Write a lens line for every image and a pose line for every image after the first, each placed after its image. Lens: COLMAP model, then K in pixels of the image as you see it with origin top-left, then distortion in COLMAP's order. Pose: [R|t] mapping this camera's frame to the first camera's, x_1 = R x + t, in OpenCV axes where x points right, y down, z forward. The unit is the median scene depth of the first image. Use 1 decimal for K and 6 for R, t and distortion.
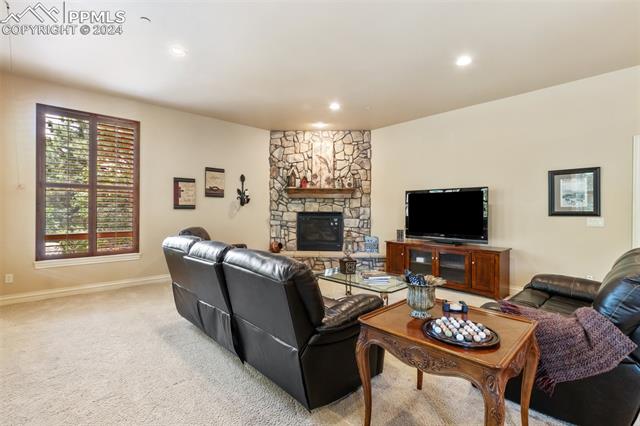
lens RADIAL K [[293.6, 0, 317.4], [0, 293.6, 211.6], [0, 0, 1]] dist [-0.000147, 0.000290]
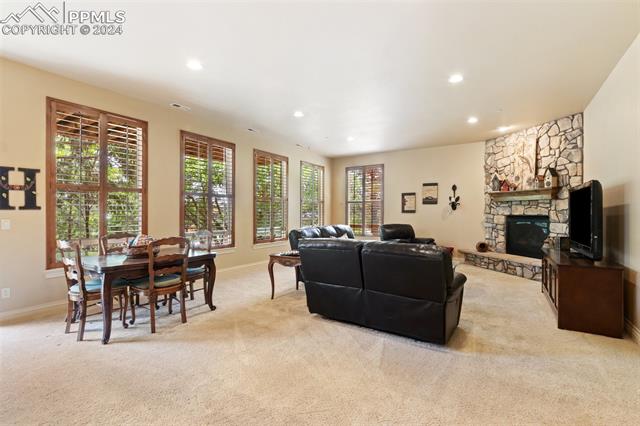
lens RADIAL K [[293.6, 0, 317.4], [0, 293.6, 211.6], [0, 0, 1]] dist [-0.000147, 0.000290]
pose [[0.266080, -0.008381, -0.963915, 0.748892], [-0.003835, 0.999945, -0.009752, 0.001417], [0.963943, 0.006291, 0.266033, 0.106451]]
